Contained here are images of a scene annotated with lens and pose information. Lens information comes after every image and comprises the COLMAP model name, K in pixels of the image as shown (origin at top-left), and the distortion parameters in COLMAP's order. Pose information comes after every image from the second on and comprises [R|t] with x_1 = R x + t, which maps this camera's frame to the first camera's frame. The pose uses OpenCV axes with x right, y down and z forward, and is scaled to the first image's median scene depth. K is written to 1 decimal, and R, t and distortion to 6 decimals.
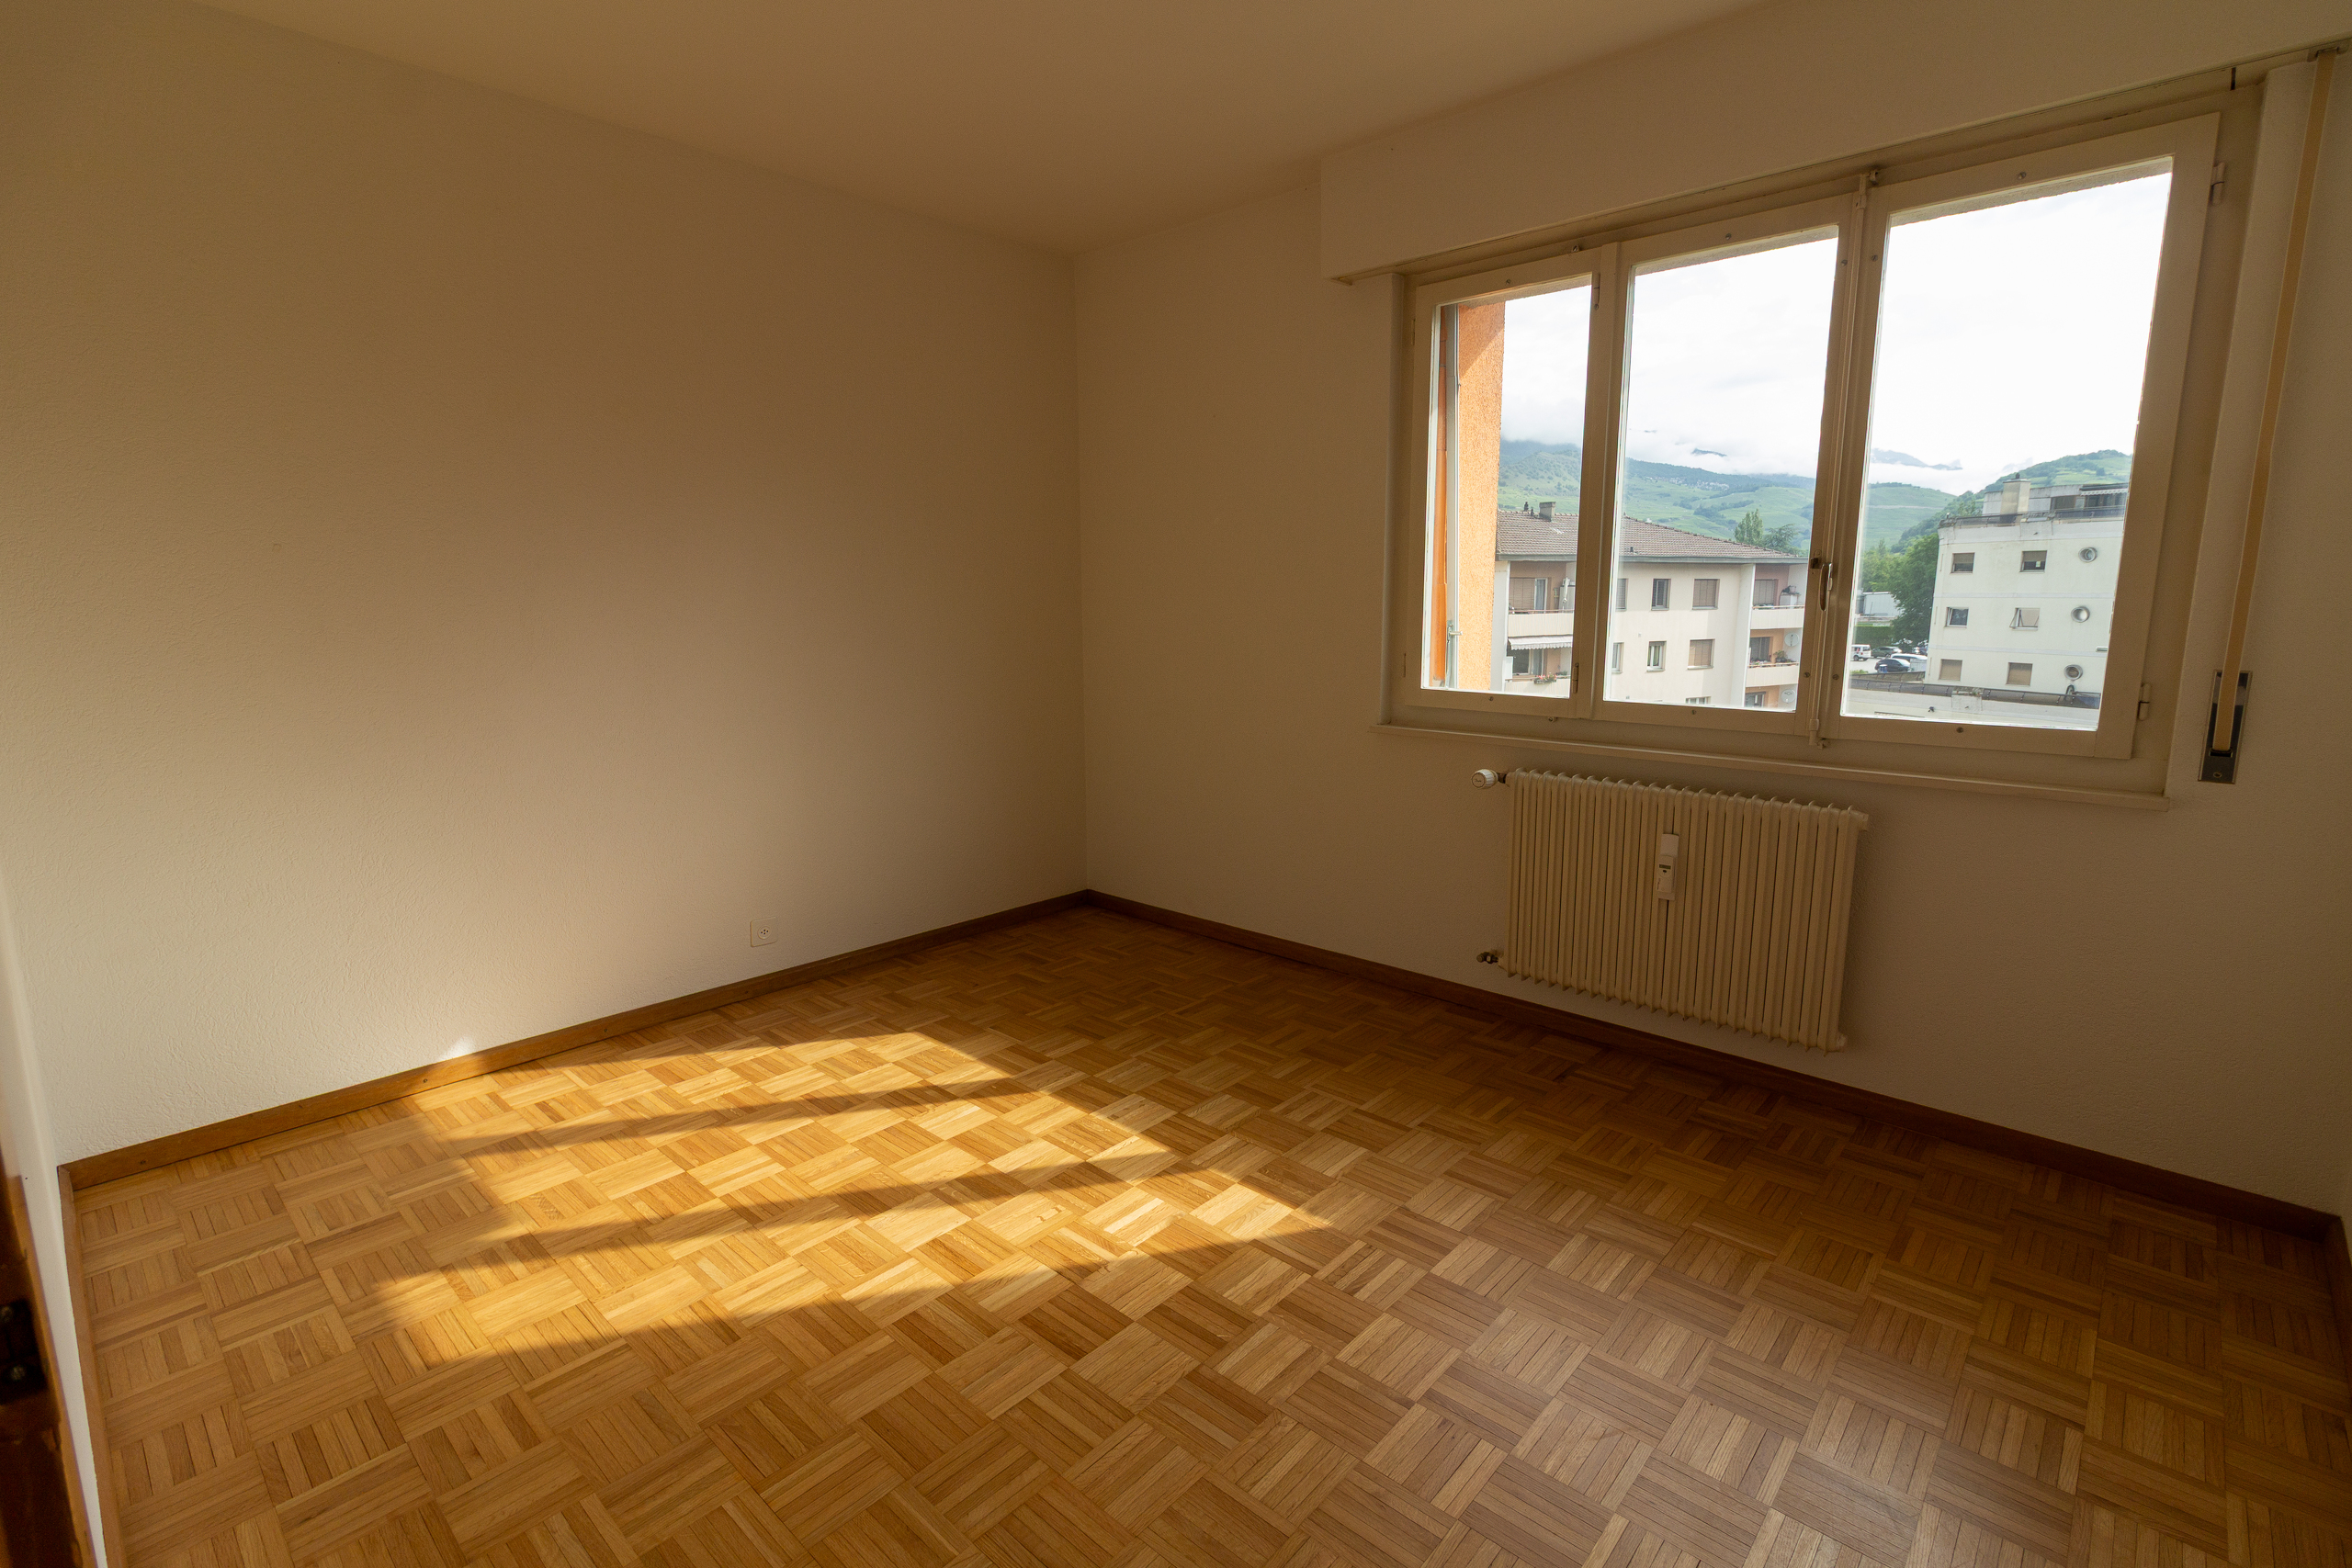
lens RADIAL K [[1064.3, 0, 1189.8], [0, 1064.3, 780.3], [0, 0, 1]] dist [0.000231, -0.000535]
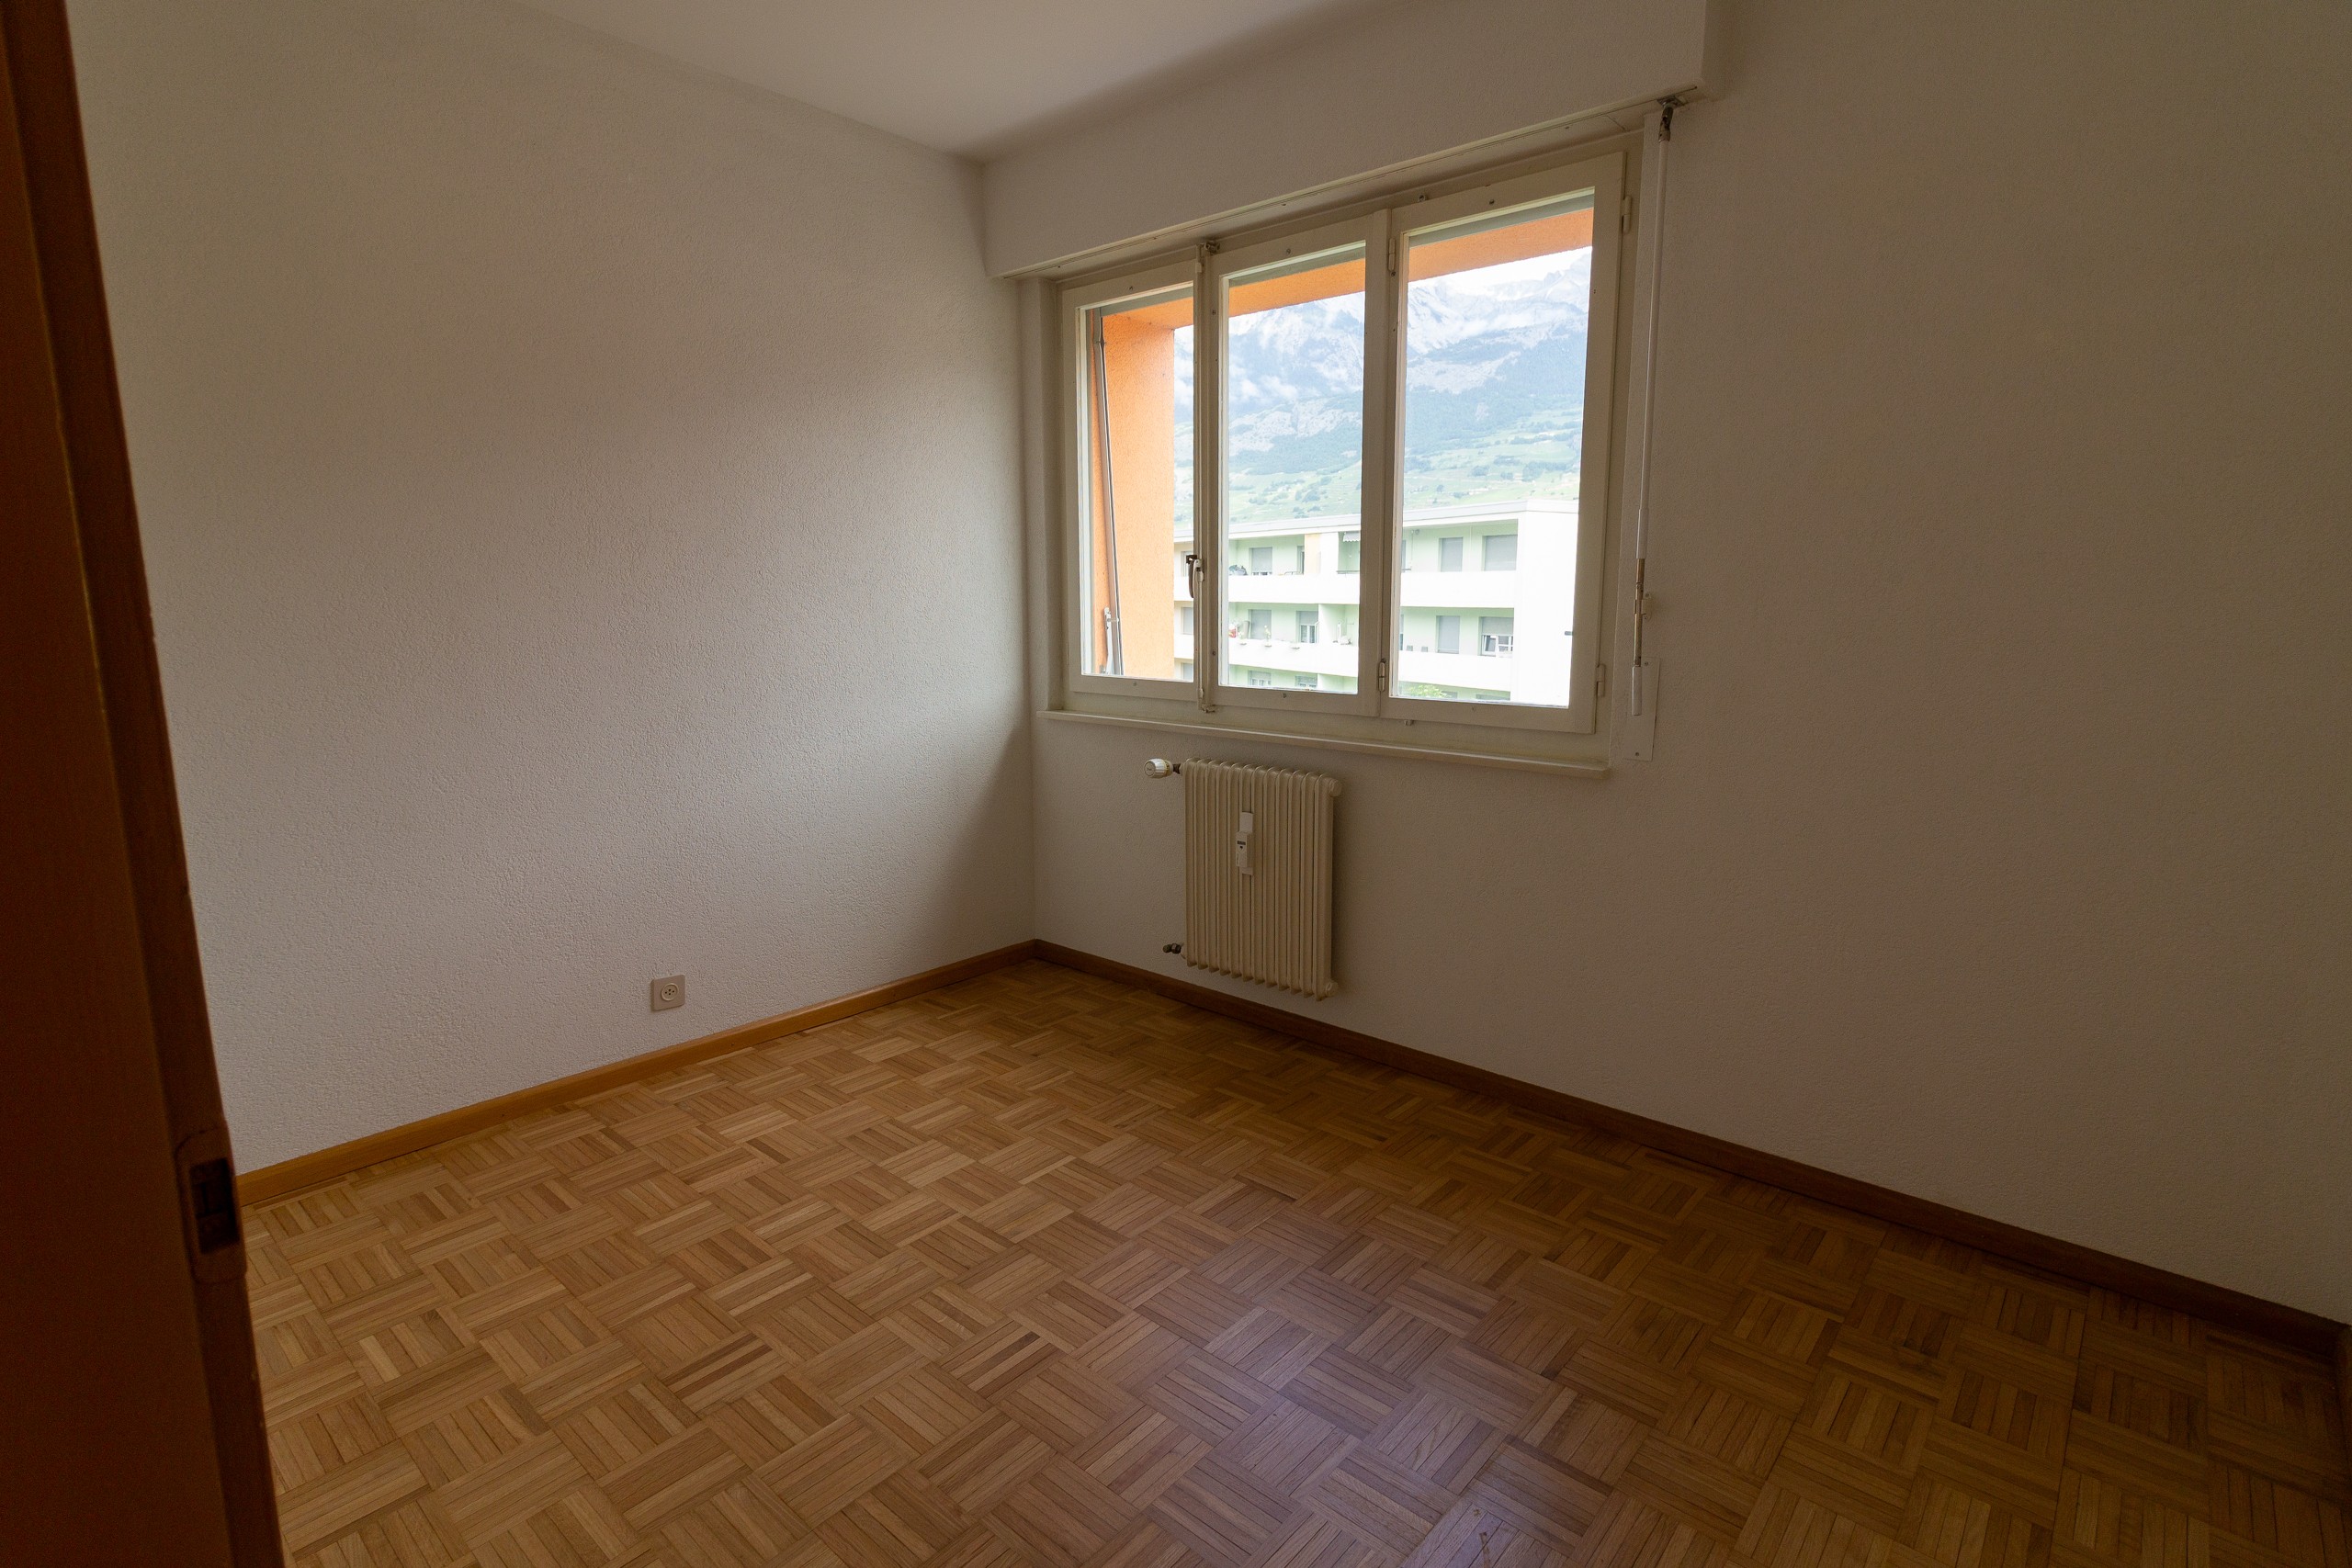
lens RADIAL K [[1132.8, 0, 1180.7], [0, 1132.8, 795.6], [0, 0, 1]] dist [-0.001266, 0.000121]
pose [[0.999340, 0.022662, 0.028400, 0.364321], [-0.021892, 0.999391, -0.027161, 0.072200], [-0.028998, 0.026521, 0.999228, -0.125092]]
